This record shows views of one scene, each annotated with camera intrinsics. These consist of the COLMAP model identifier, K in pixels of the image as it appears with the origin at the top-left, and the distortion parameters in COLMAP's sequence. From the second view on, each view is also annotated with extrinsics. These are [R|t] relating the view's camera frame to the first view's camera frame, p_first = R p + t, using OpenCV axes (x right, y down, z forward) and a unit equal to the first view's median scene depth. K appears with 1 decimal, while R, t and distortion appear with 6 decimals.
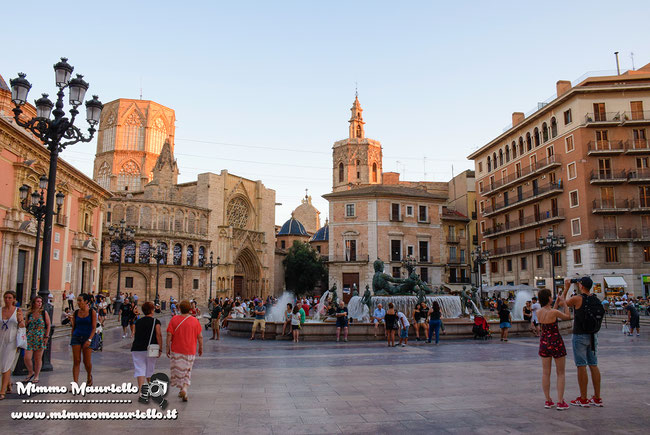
lens RADIAL K [[524.7, 0, 325.0], [0, 524.7, 217.5], [0, 0, 1]] dist [-0.124197, 0.004936]
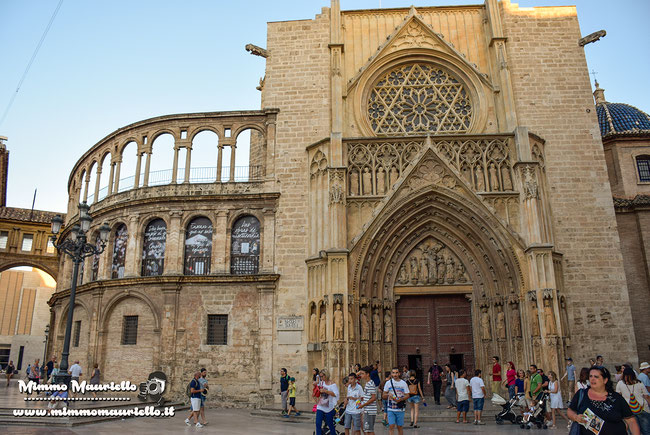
lens RADIAL K [[524.7, 0, 325.0], [0, 524.7, 217.5], [0, 0, 1]] dist [-0.124197, 0.004936]
pose [[0.438806, -0.264436, -0.858792, 0.074617], [0.138538, 0.964201, -0.226106, 0.142511], [0.887838, -0.019758, 0.459732, 0.909077]]
